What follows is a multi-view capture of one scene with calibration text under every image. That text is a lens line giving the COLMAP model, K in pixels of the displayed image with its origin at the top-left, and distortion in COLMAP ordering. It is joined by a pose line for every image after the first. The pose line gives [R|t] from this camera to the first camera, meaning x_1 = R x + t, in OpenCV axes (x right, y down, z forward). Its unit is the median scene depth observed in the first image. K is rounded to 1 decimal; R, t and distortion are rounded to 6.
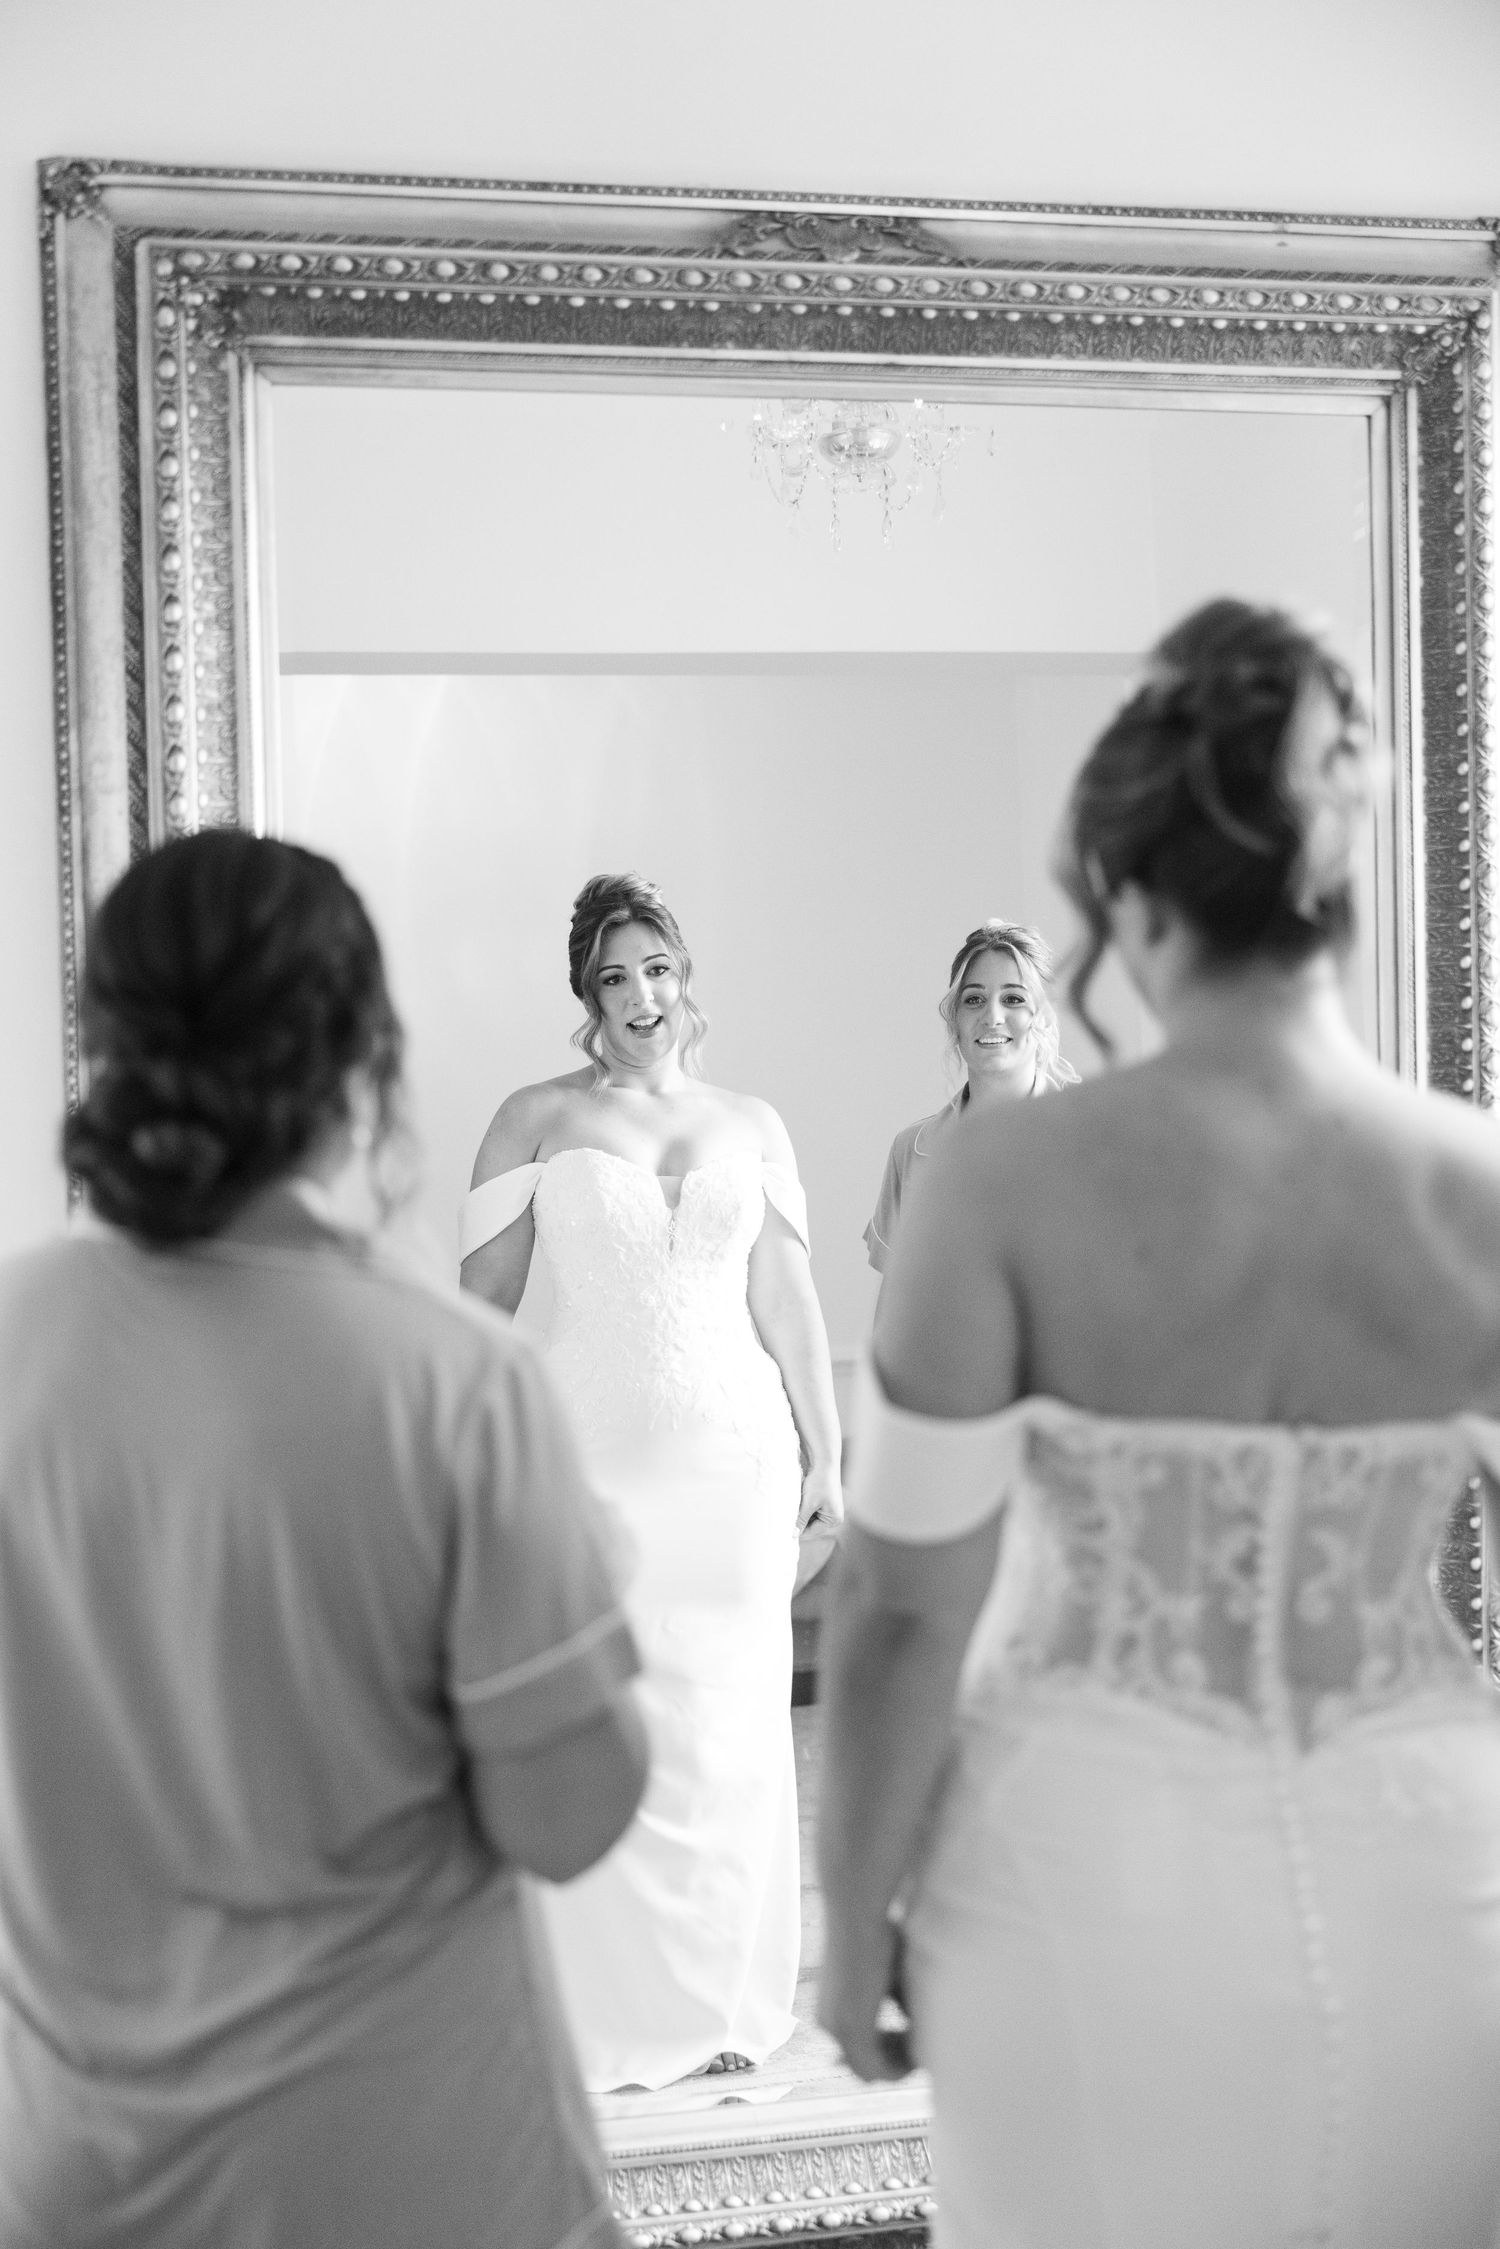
lens RADIAL K [[2732.9, 0, 702.6], [0, 2732.9, 1131.2], [0, 0, 1]] dist [0.005795, 0.000000]
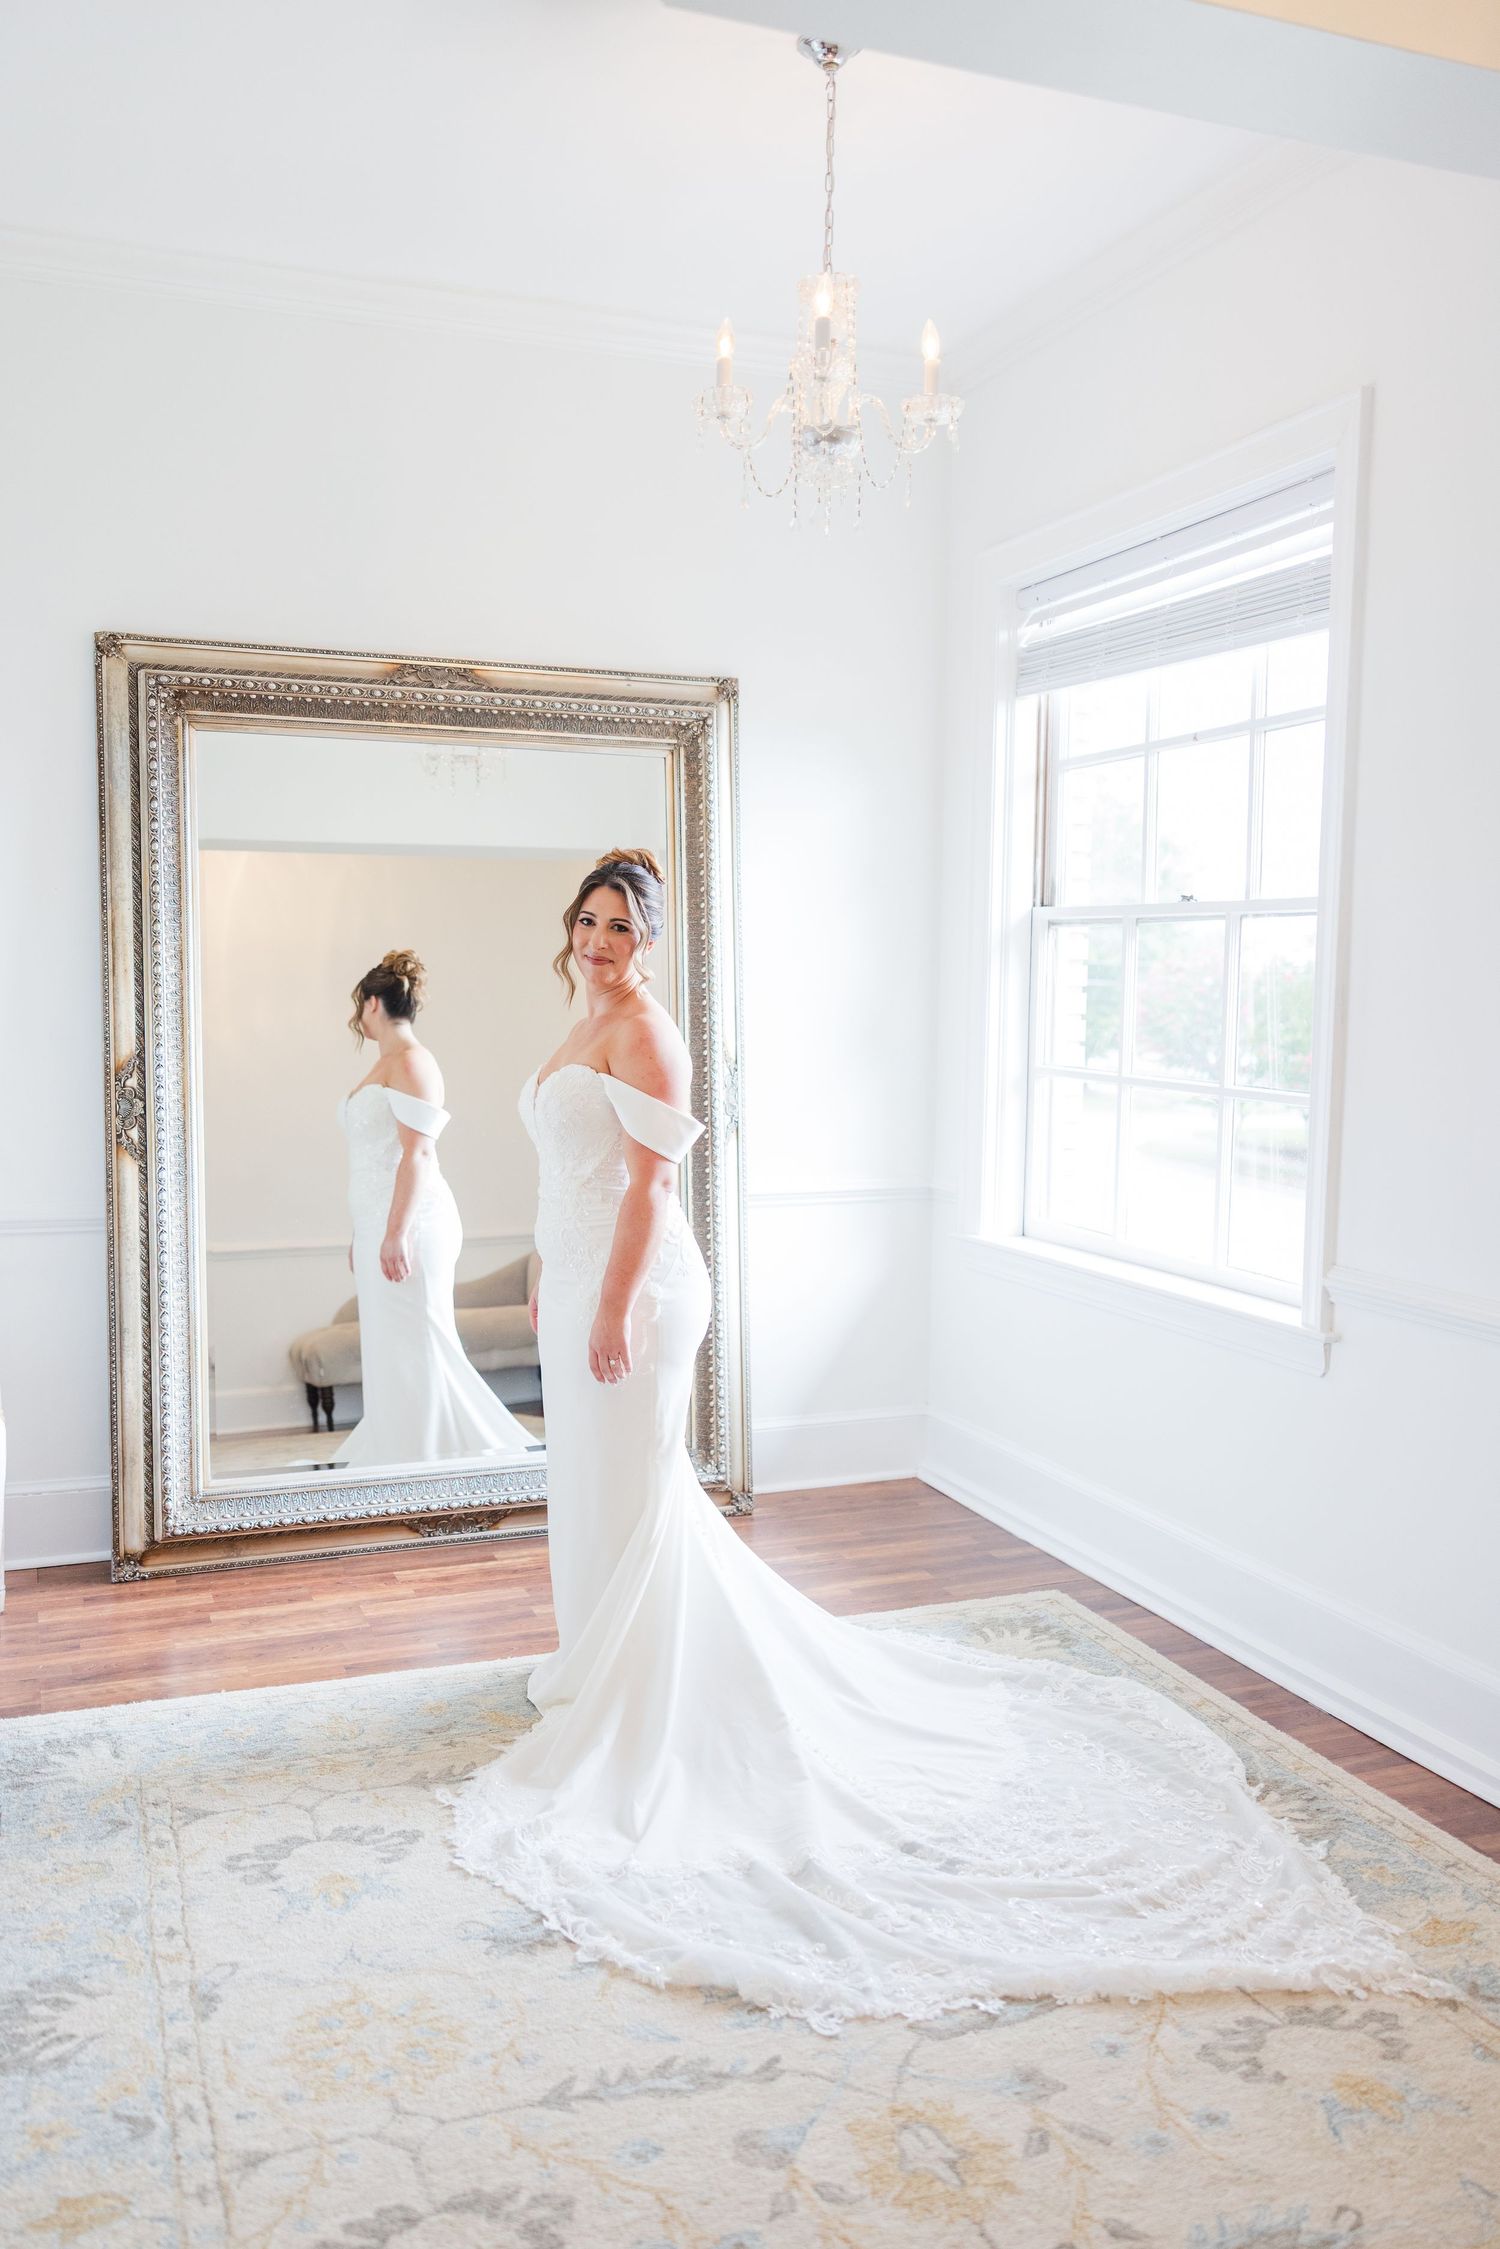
lens RADIAL K [[1867.9, 0, 711.6], [0, 1867.9, 1123.5], [0, 0, 1]] dist [0.026321, -0.034176]
pose [[0.986921, 0.004557, 0.161142, 0.022372], [-0.000817, 0.999729, -0.023268, 0.101032], [-0.161204, 0.022832, 0.986657, -0.641578]]
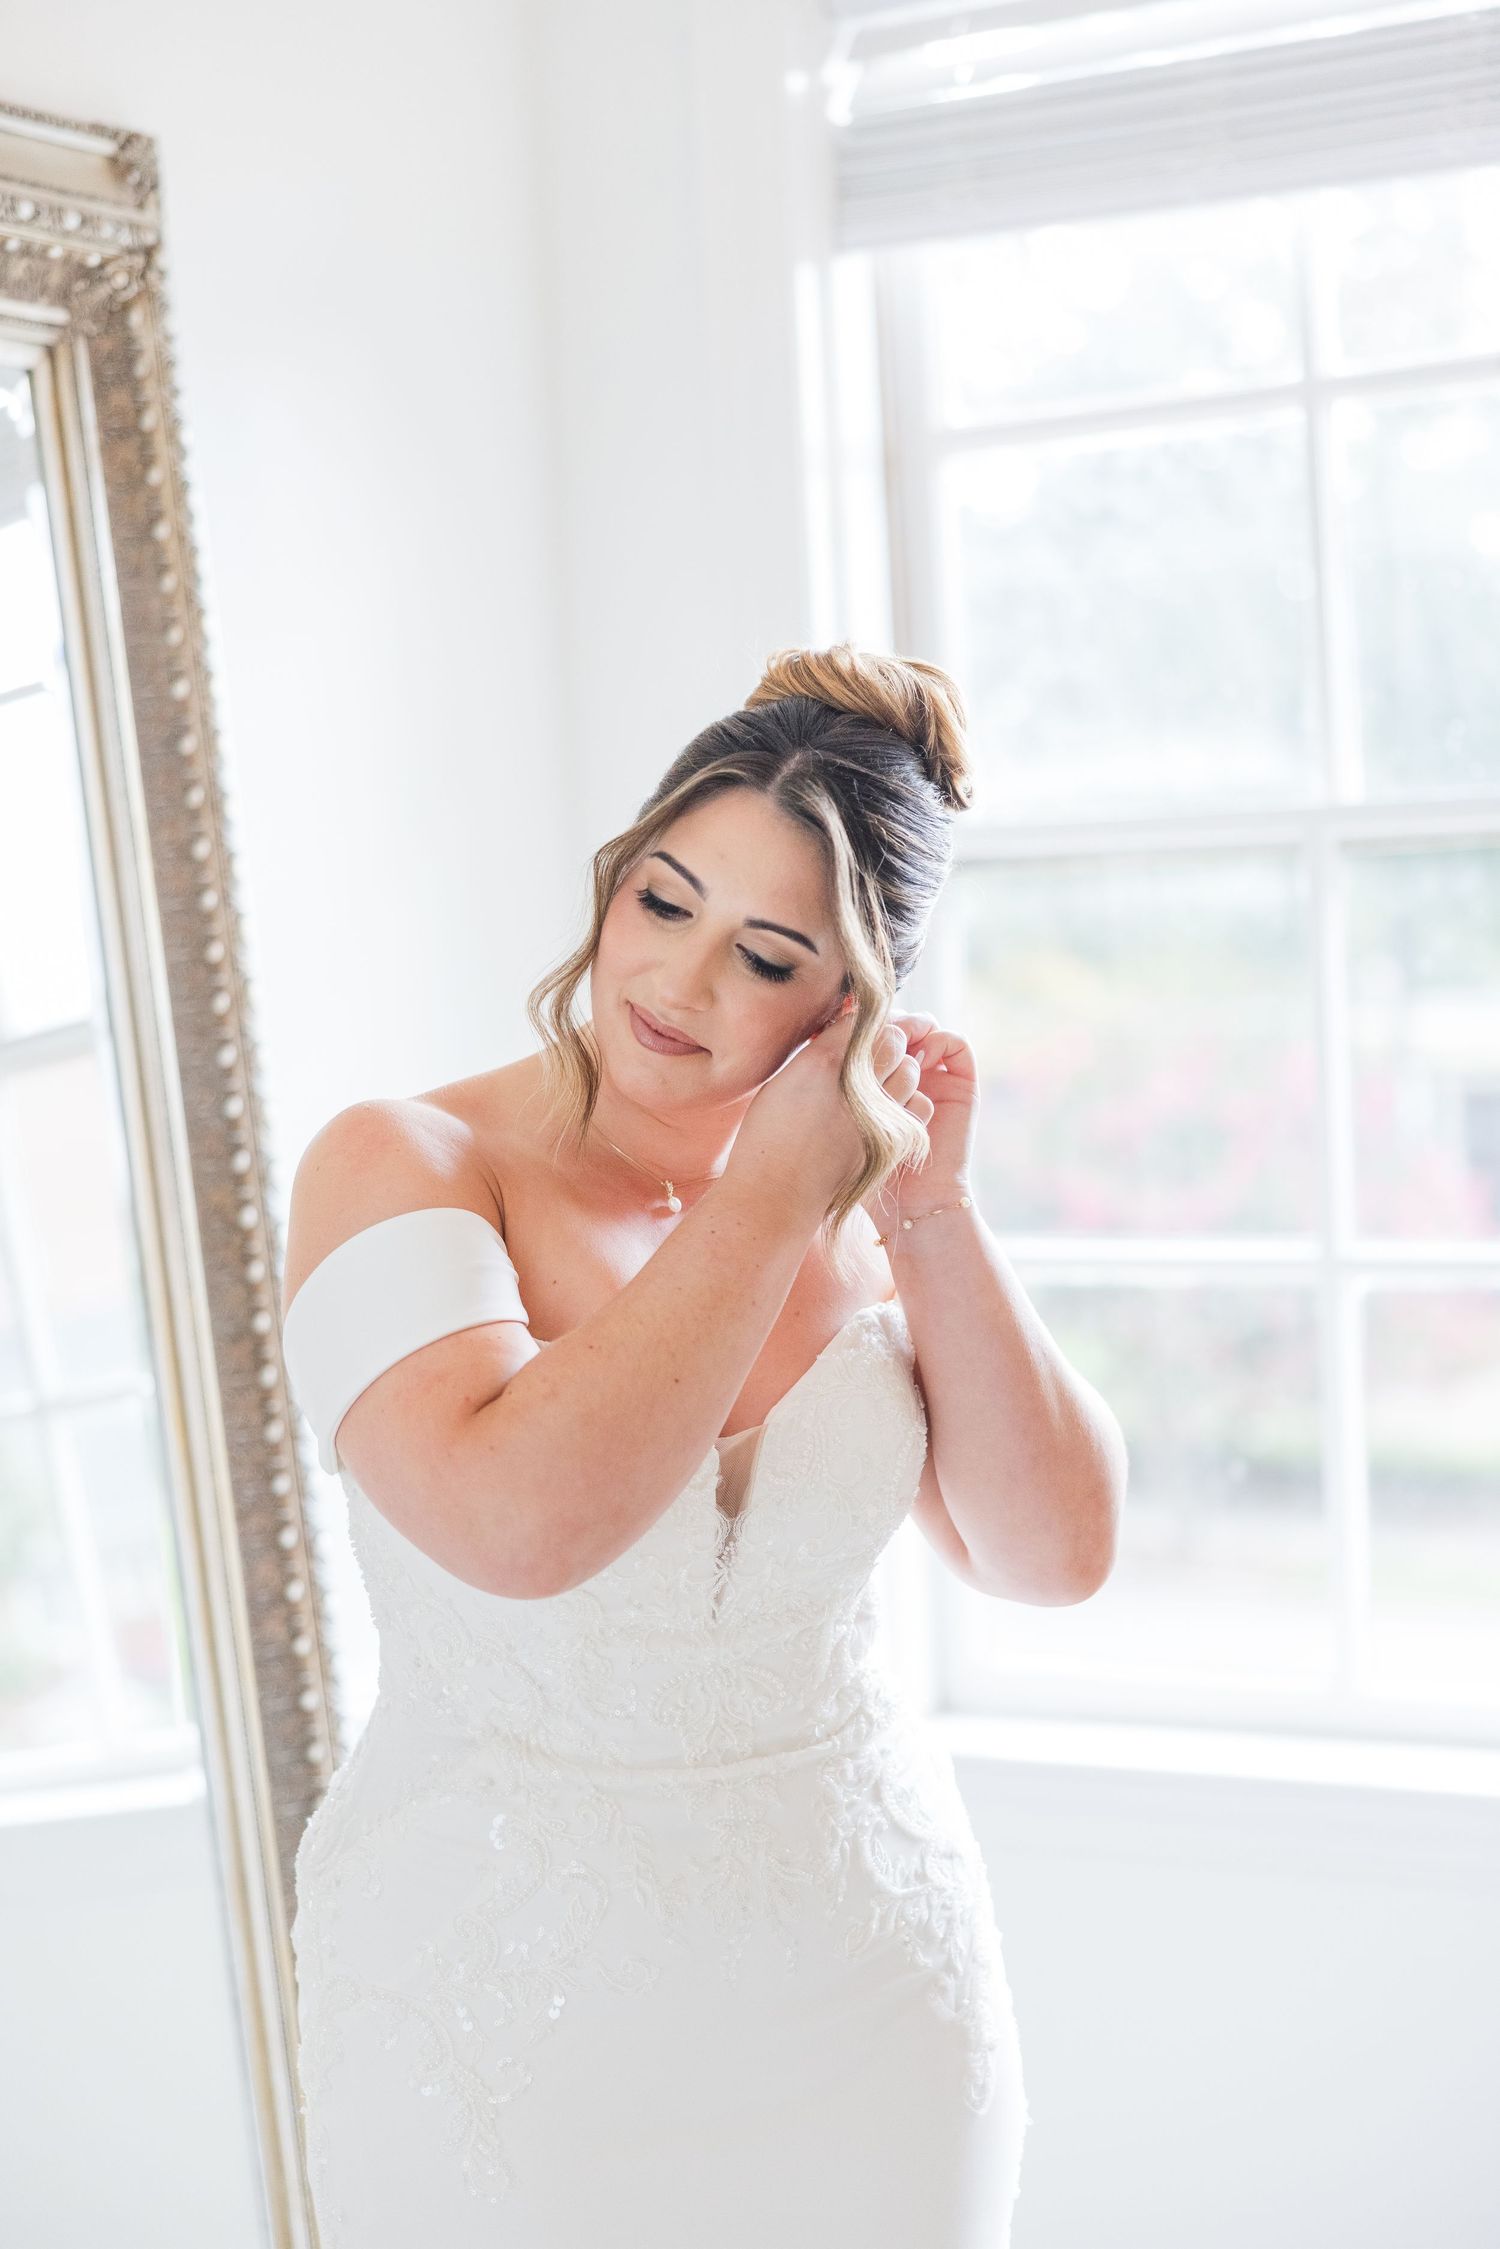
lens RADIAL K [[3590.6, 0, 753.0], [0, 3590.6, 1125.0], [0, 0, 1]] dist [-0.000147, 0.000000]
pose [[0.666541, -0.066522, 0.742494, -0.362330], [0.125812, 0.991762, -0.024087, -0.016437], [-0.734775, 0.109470, 0.669419, 0.252828]]
